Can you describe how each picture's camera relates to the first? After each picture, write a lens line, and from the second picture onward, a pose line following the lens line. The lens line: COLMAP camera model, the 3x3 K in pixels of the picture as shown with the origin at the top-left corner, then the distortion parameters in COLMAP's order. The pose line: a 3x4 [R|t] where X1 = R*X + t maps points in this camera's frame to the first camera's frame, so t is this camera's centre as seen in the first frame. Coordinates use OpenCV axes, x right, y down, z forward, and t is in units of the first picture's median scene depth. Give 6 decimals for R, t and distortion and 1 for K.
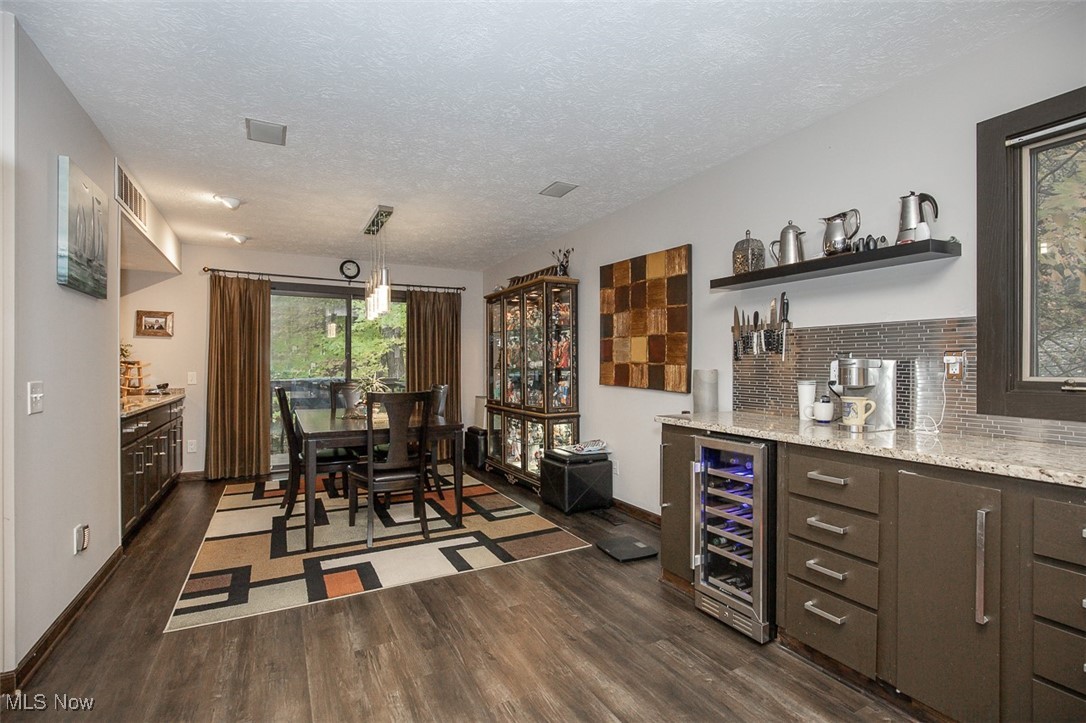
lens RADIAL K [[498.5, 0, 543.0], [0, 498.5, 361.5], [0, 0, 1]] dist [-0.004590, -0.000242]
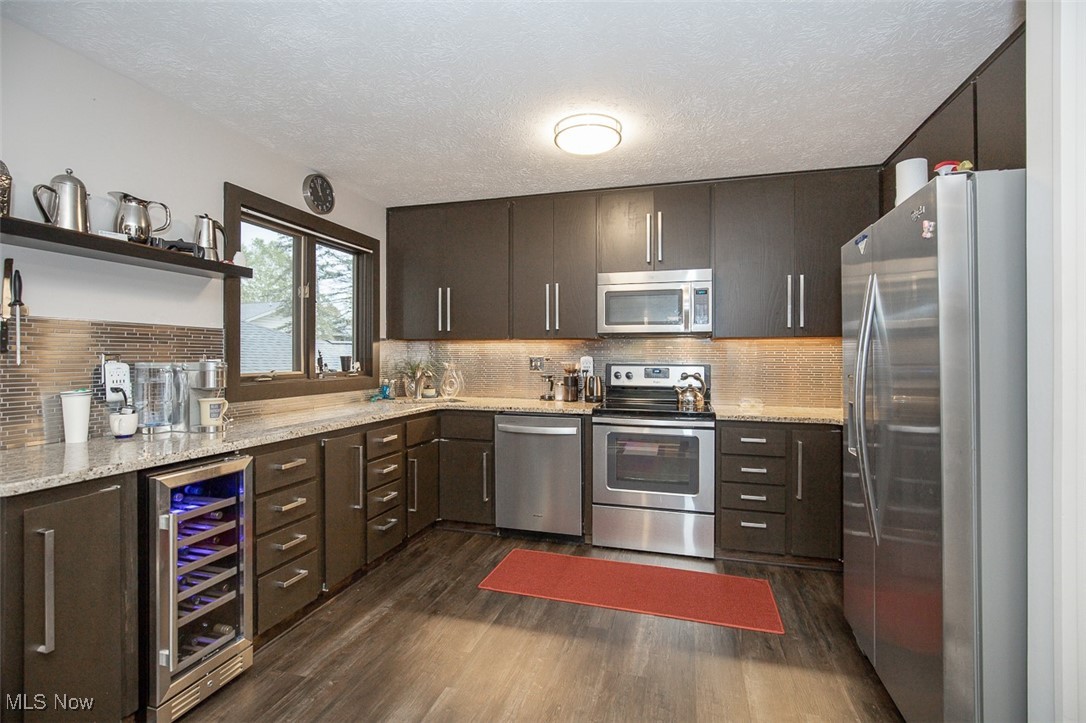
lens RADIAL K [[498.5, 0, 543.0], [0, 498.5, 361.5], [0, 0, 1]] dist [-0.004590, -0.000242]
pose [[-0.712375, -0.001517, 0.701798, -0.386492], [-0.000380, 0.999998, 0.001776, -0.005534], [-0.701799, 0.000999, -0.712374, 0.811963]]
